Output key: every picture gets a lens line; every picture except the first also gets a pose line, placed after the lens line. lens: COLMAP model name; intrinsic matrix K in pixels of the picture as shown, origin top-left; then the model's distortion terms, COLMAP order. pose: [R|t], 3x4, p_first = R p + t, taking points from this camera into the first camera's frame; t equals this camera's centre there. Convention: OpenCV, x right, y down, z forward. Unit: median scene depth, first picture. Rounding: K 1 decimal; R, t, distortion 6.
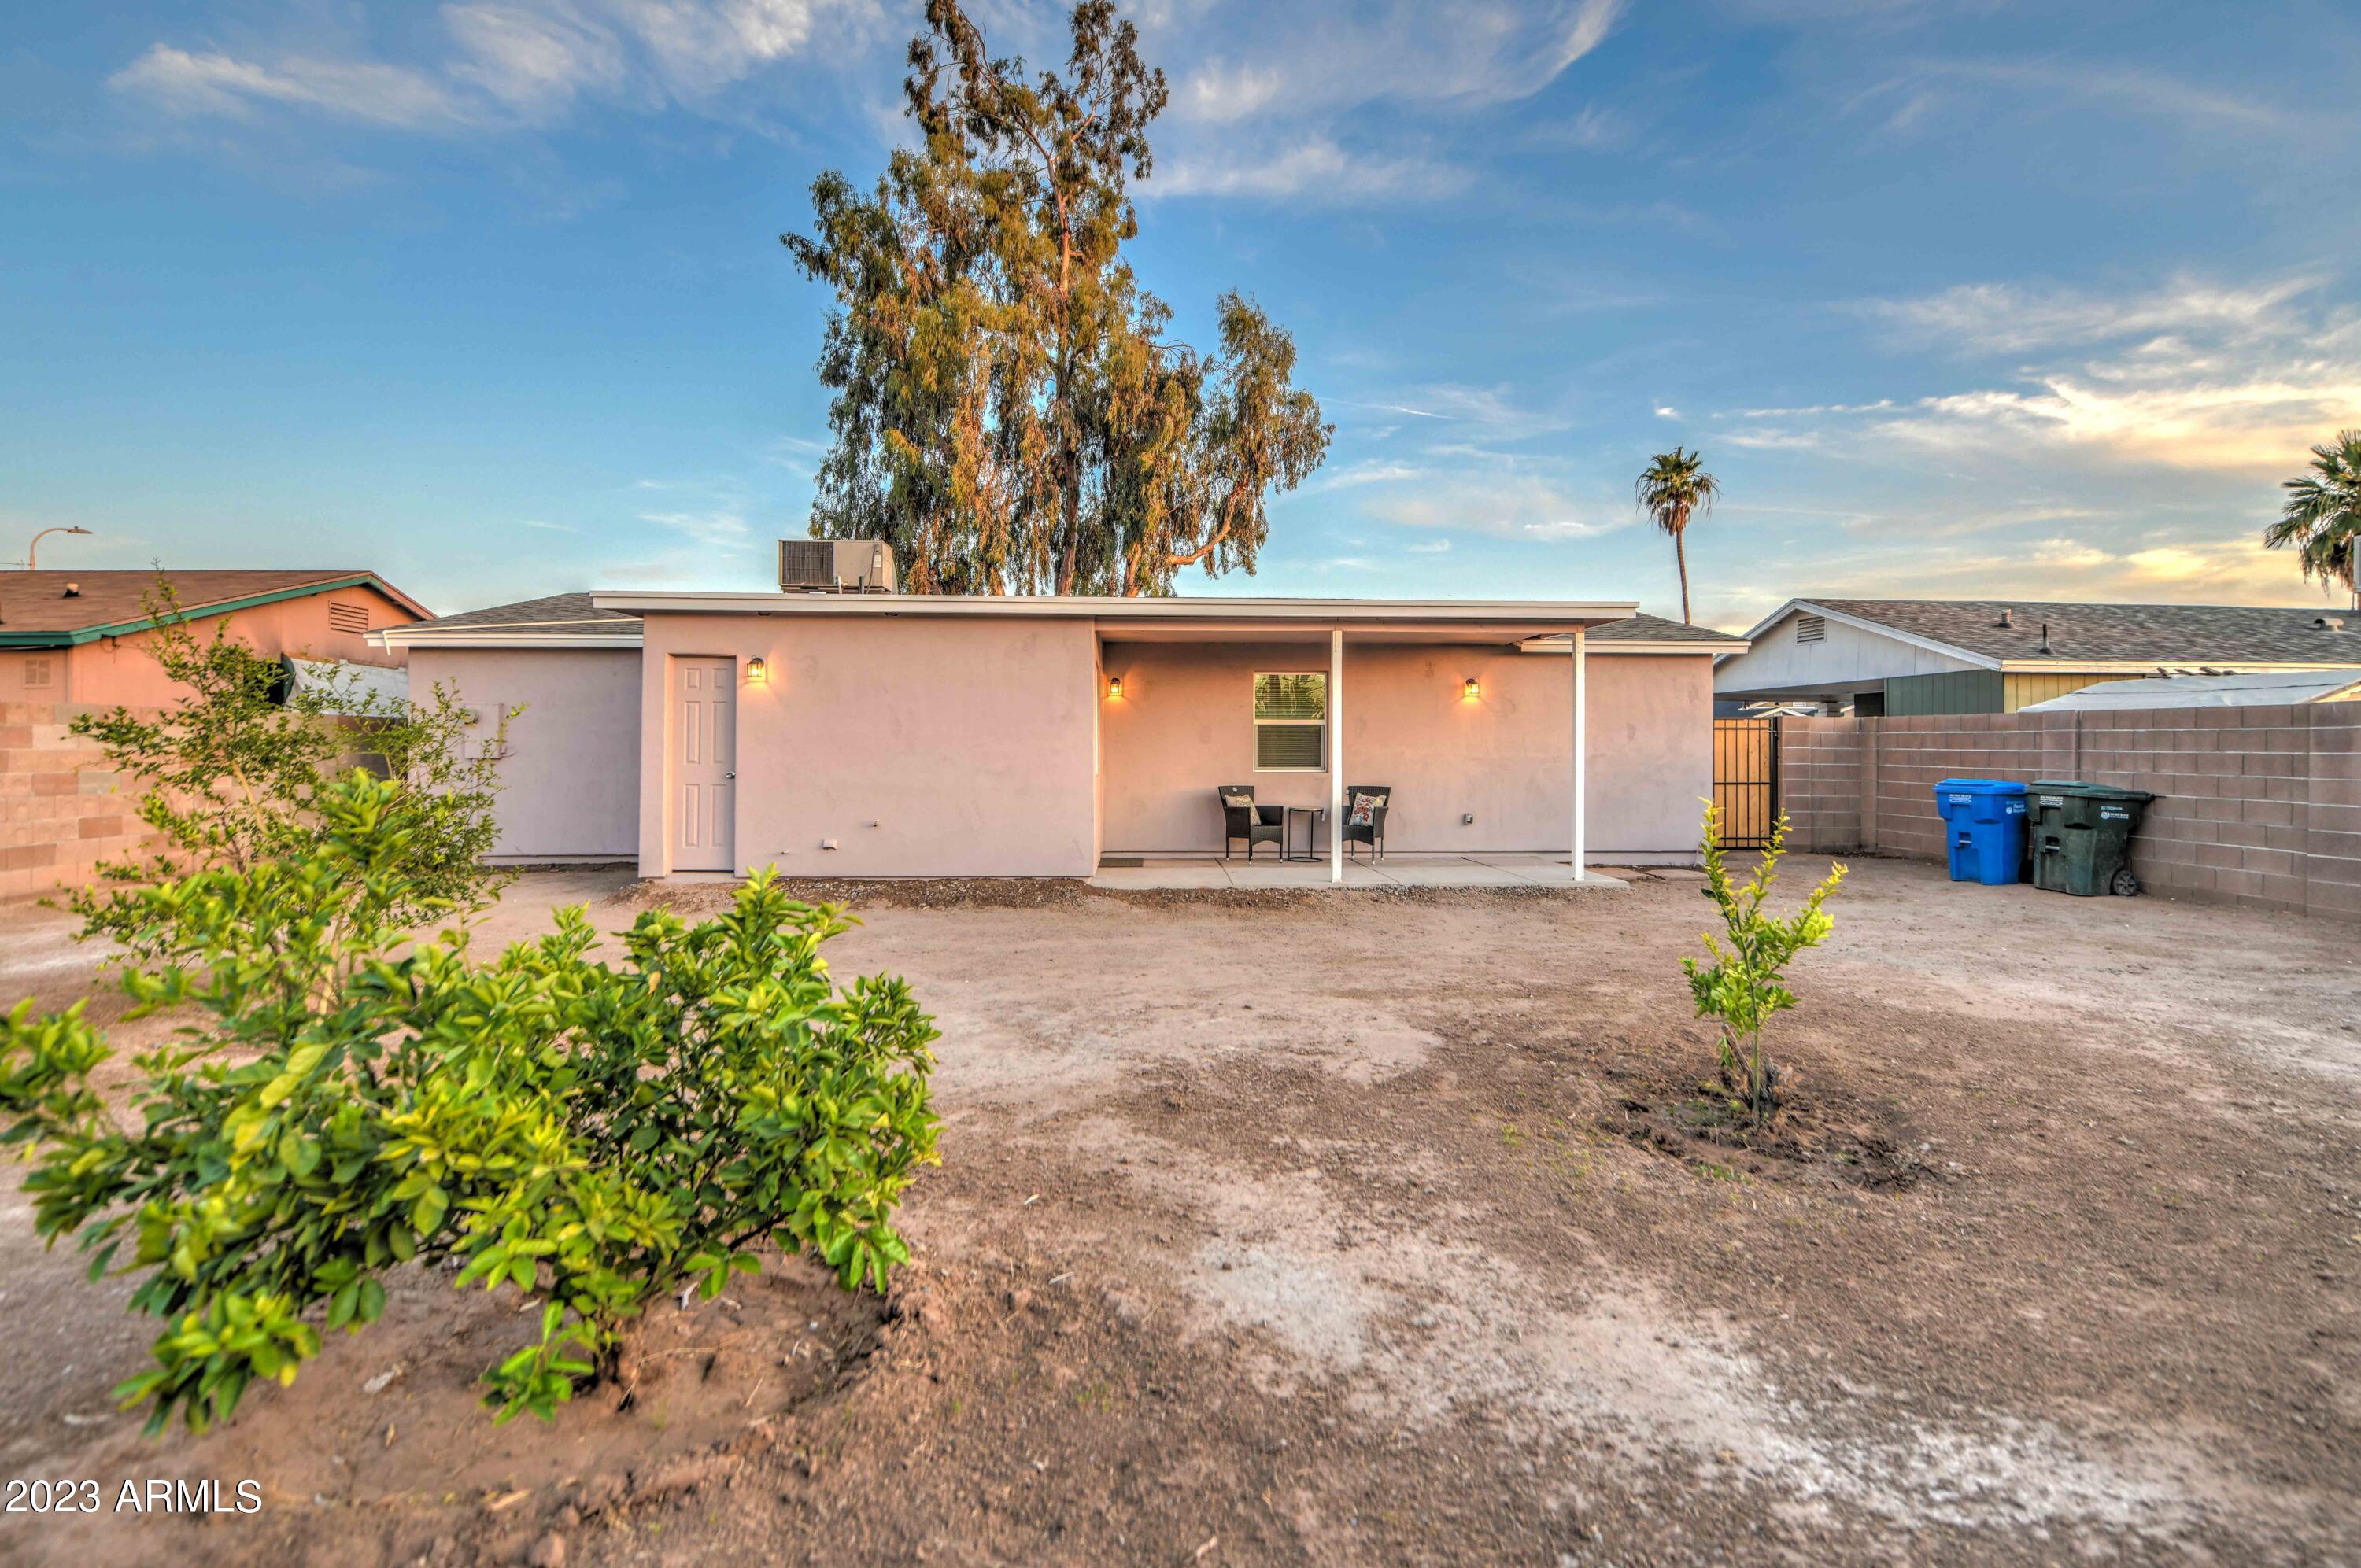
lens RADIAL K [[1033.0, 0, 1180.5], [0, 1033.0, 784.0], [0, 0, 1]] dist [-0.001864, -0.005781]
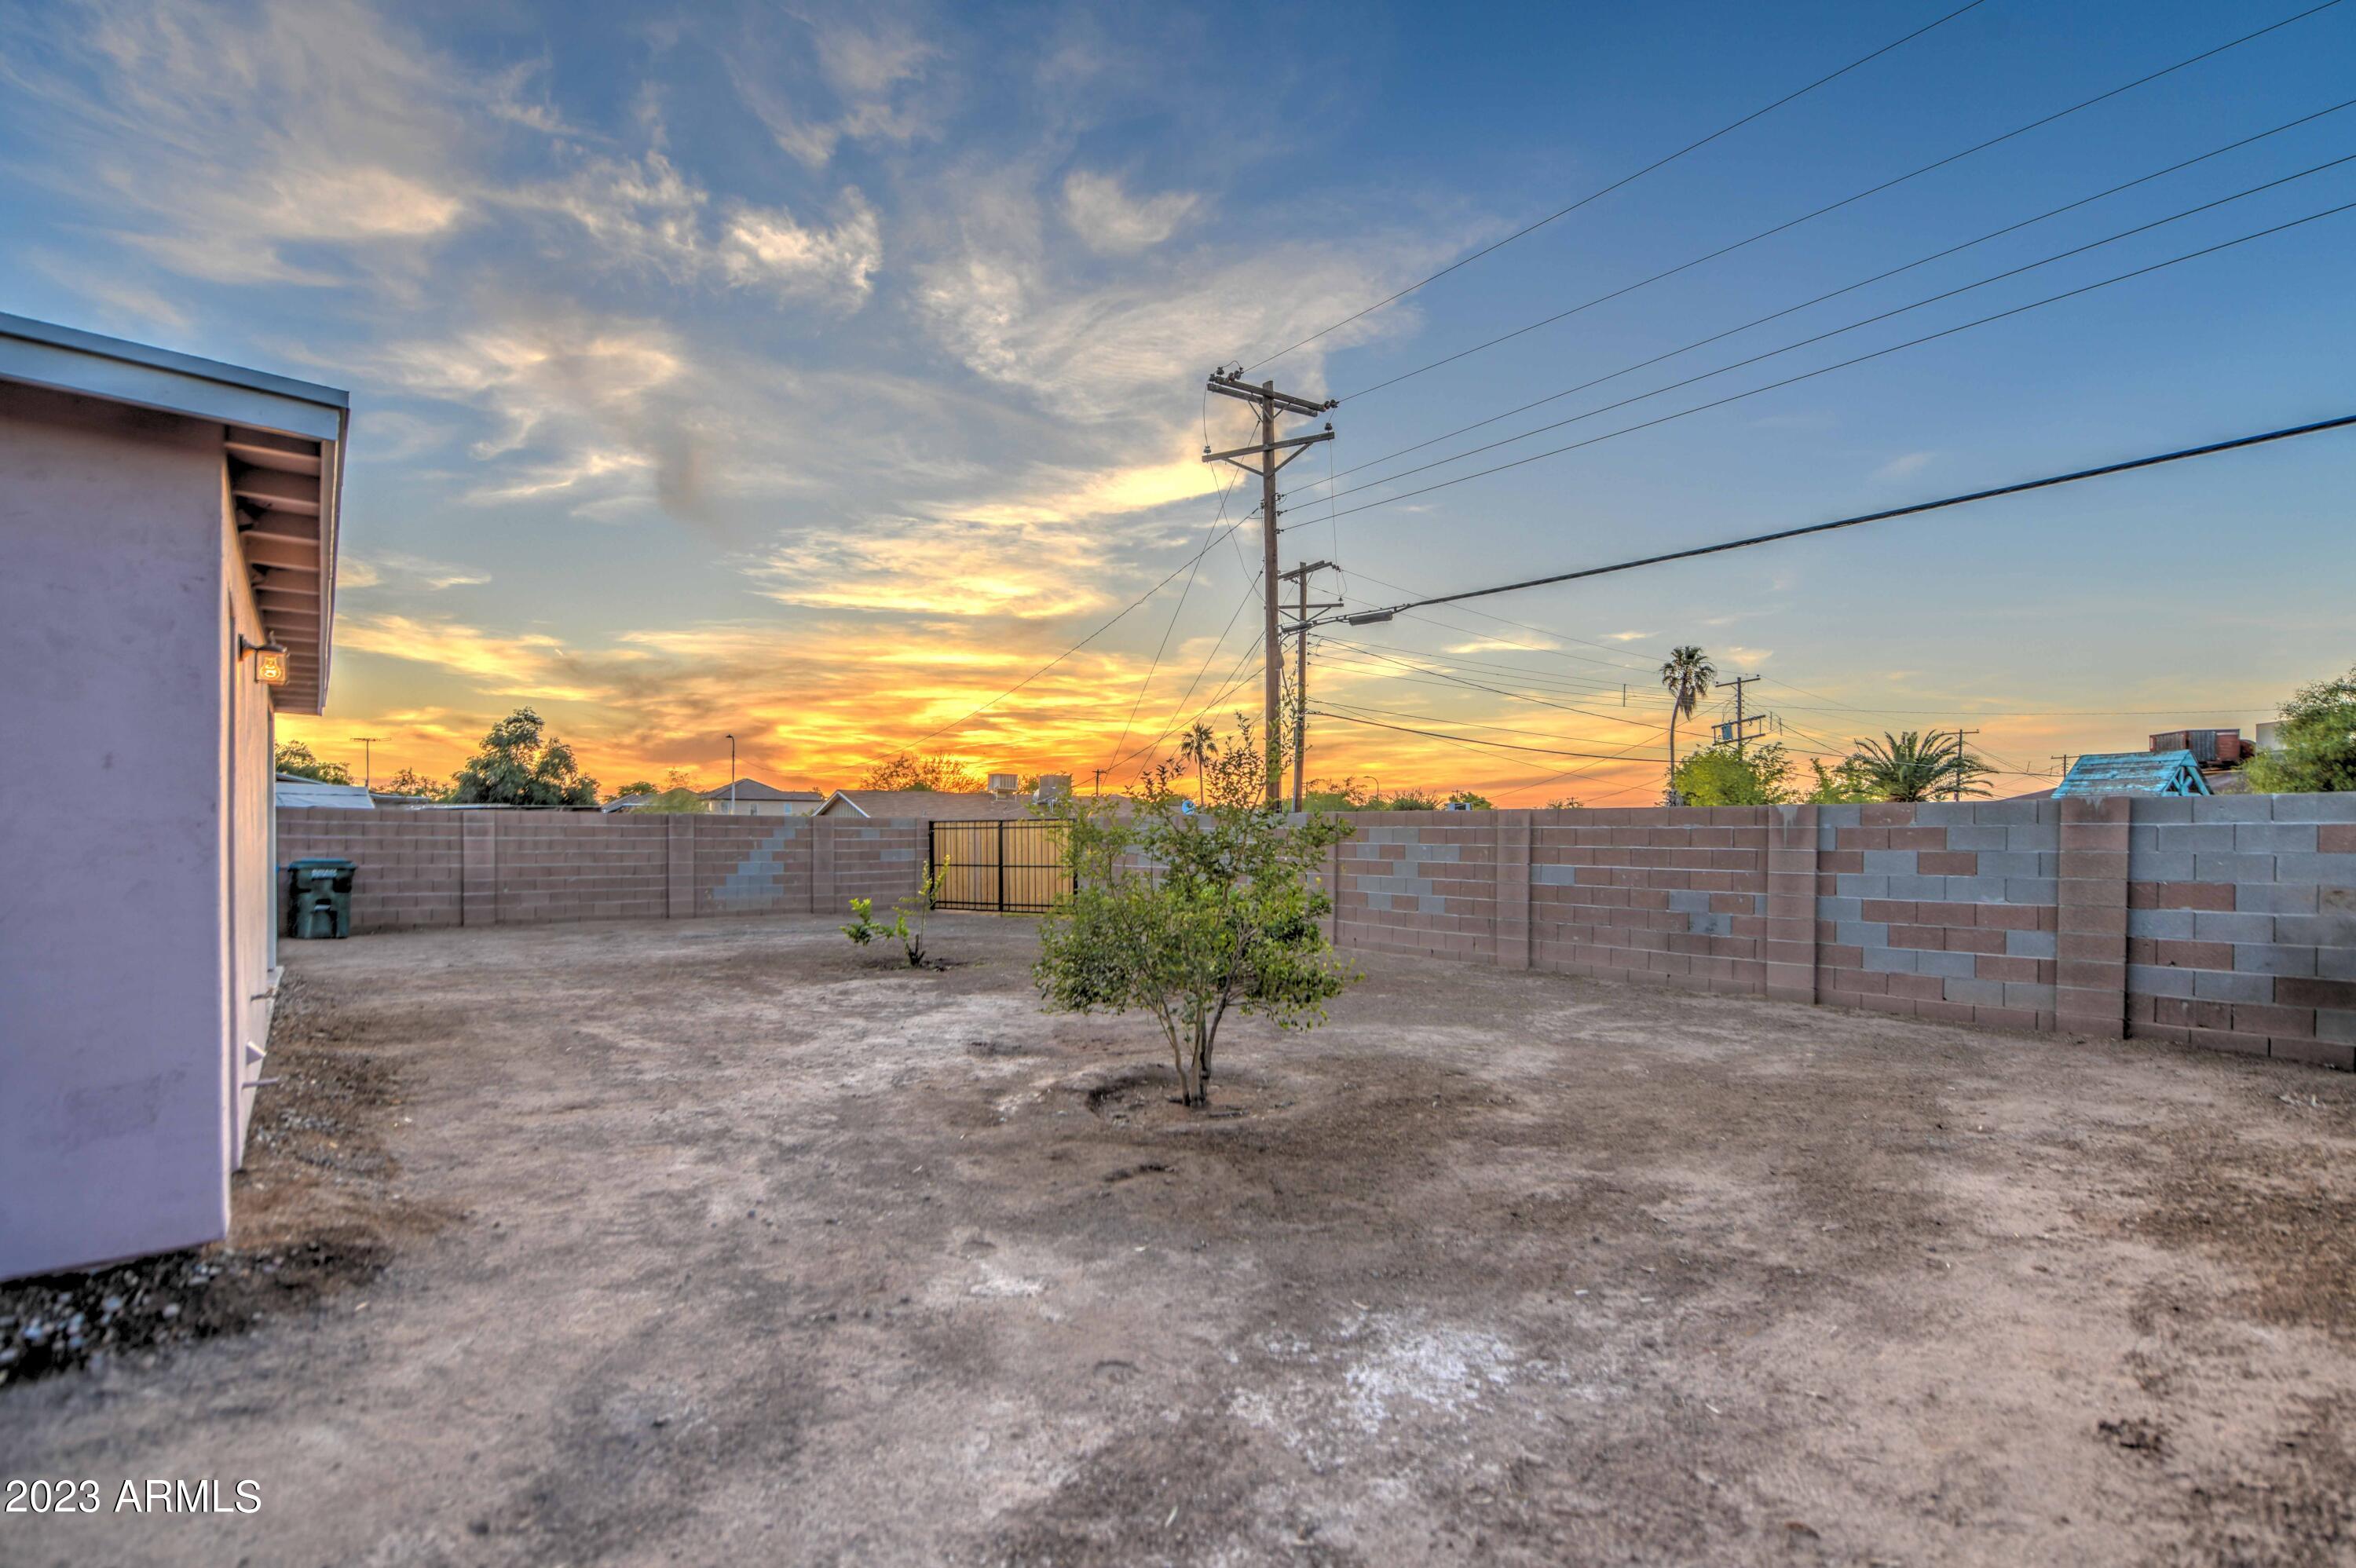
lens RADIAL K [[1011.2, 0, 1178.7], [0, 1011.2, 841.7], [0, 0, 1]] dist [-0.014733, -0.000517]
pose [[-0.608239, -0.009650, 0.793696, -0.665124], [0.023090, 0.999288, 0.029845, -0.029287], [-0.793418, 0.036480, -0.607583, 0.664612]]
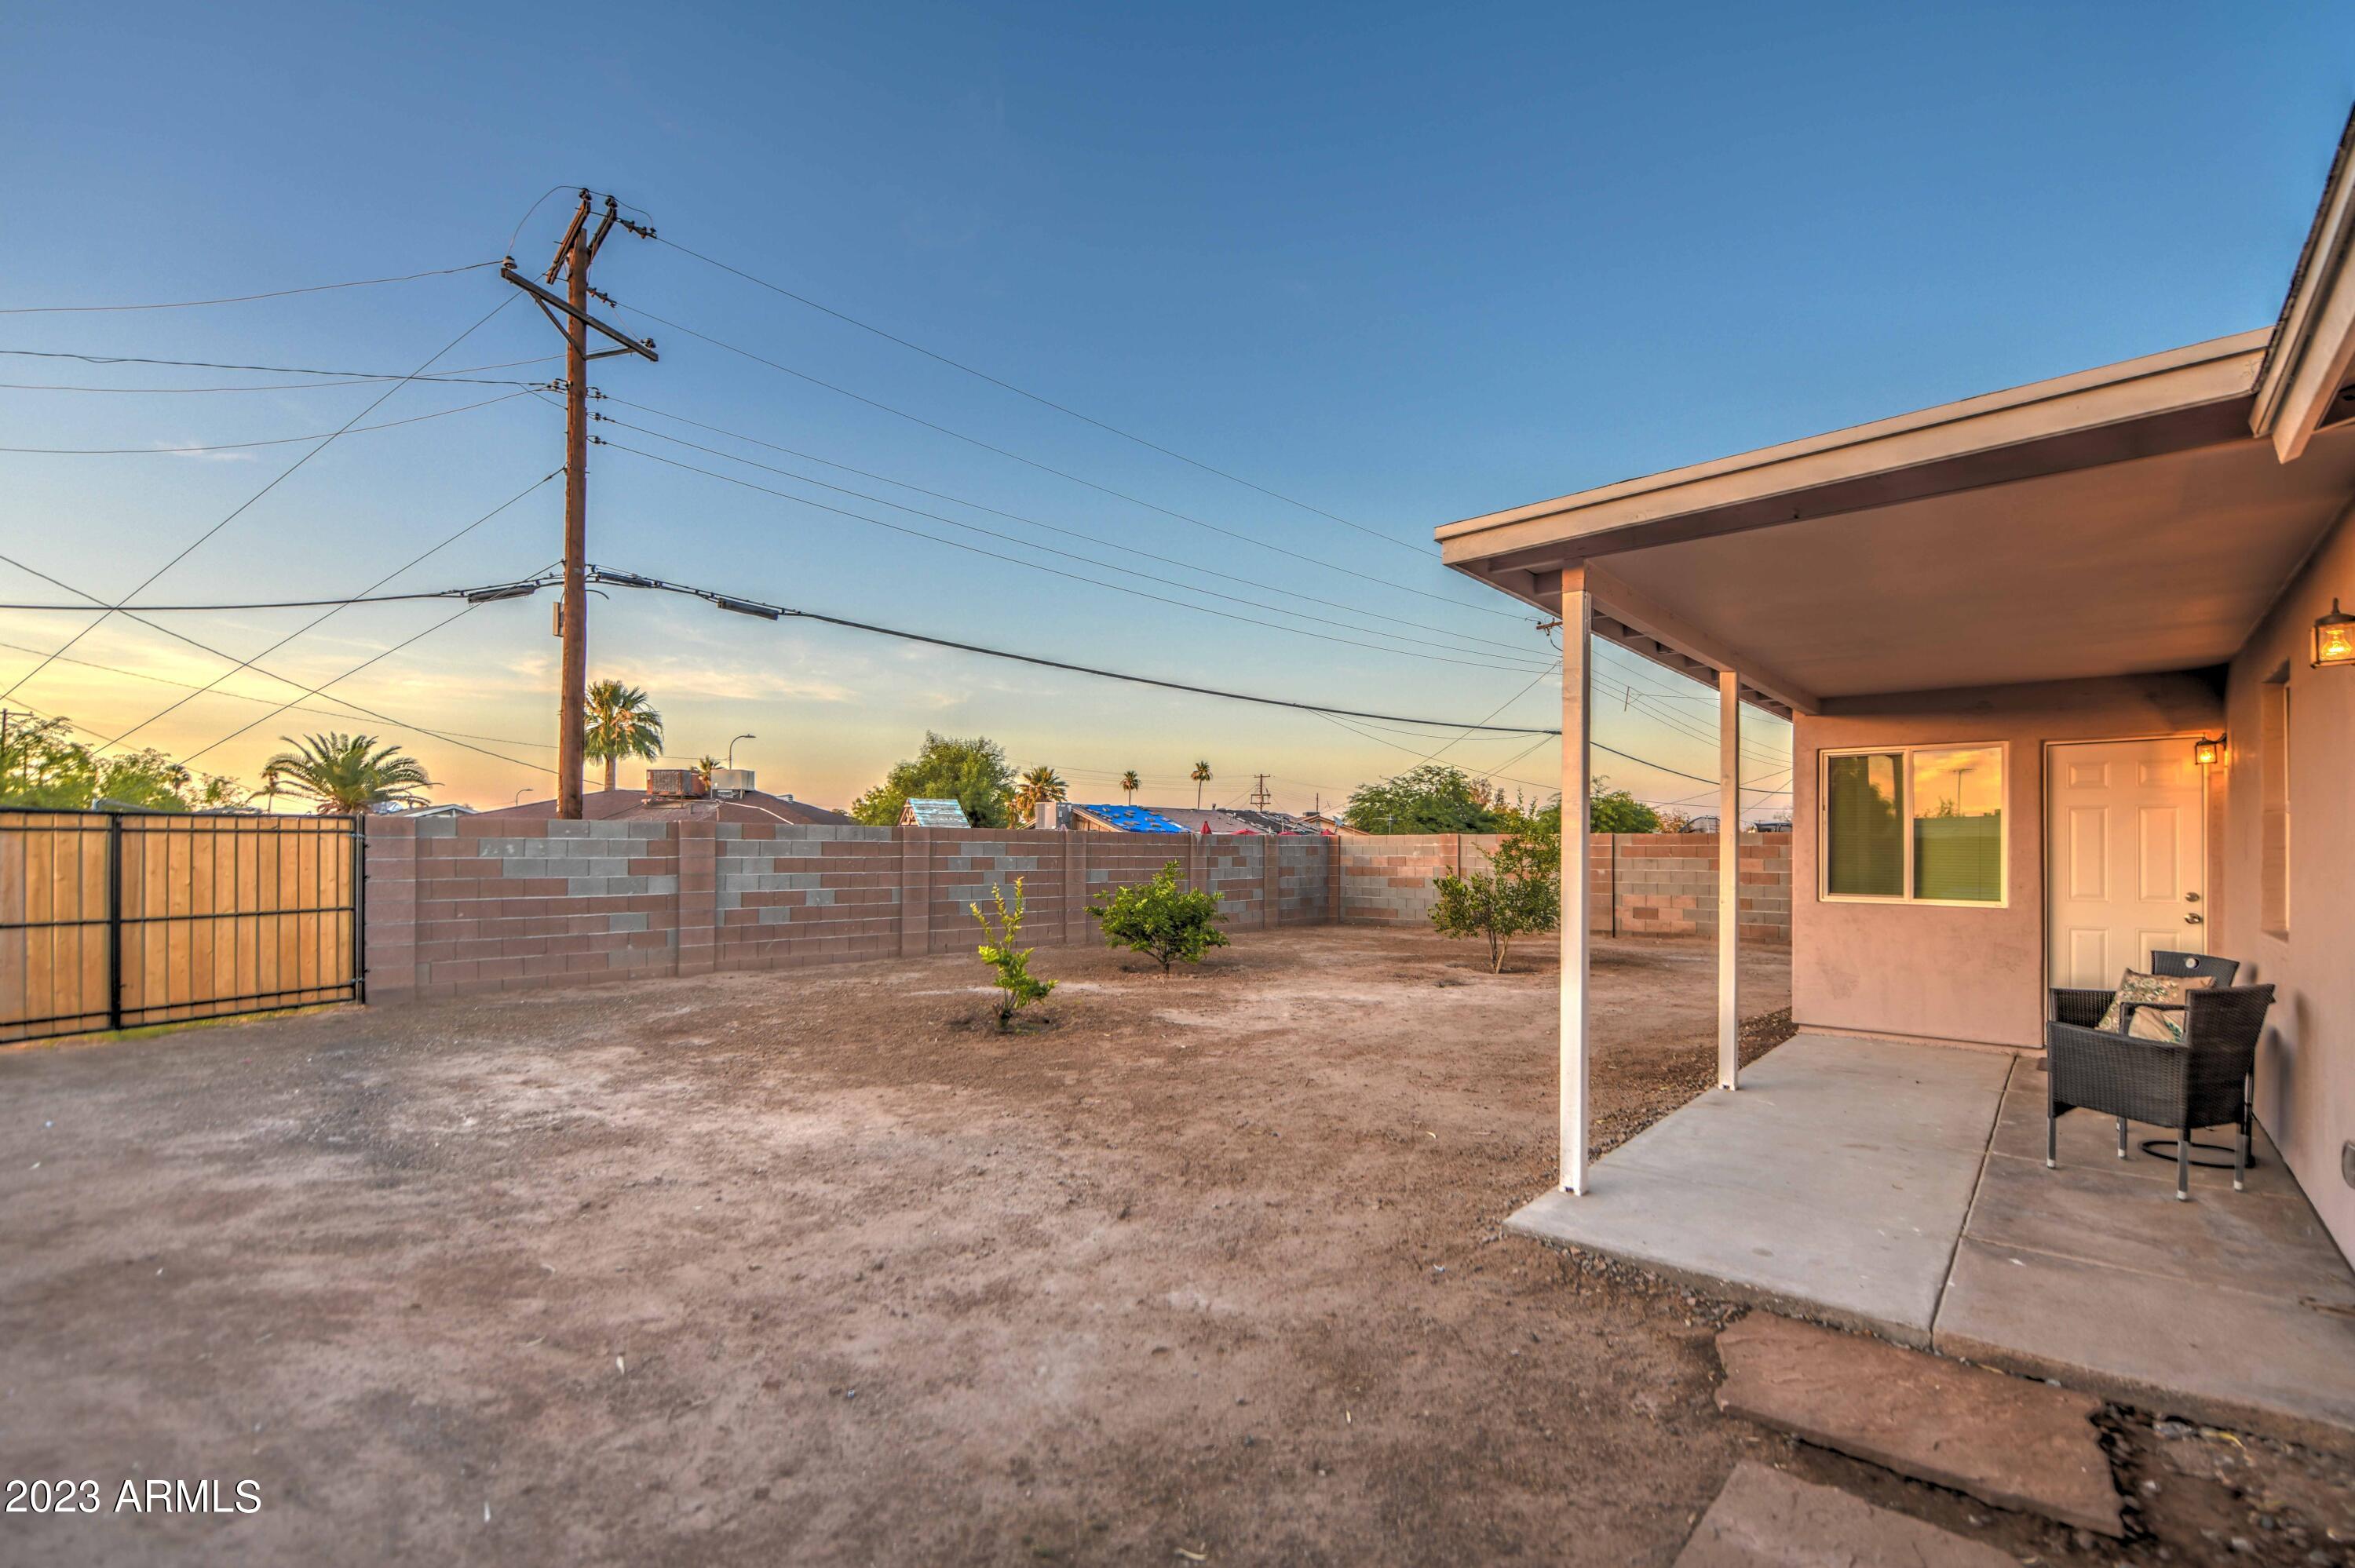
lens RADIAL K [[1032.8, 0, 1216.9], [0, 1032.8, 840.3], [0, 0, 1]] dist [-0.012759, -0.000358]
pose [[-0.685596, -0.011997, -0.727883, 0.588089], [-0.032377, 0.999377, 0.014024, -0.035838], [0.727262, 0.033182, -0.685557, 0.878403]]
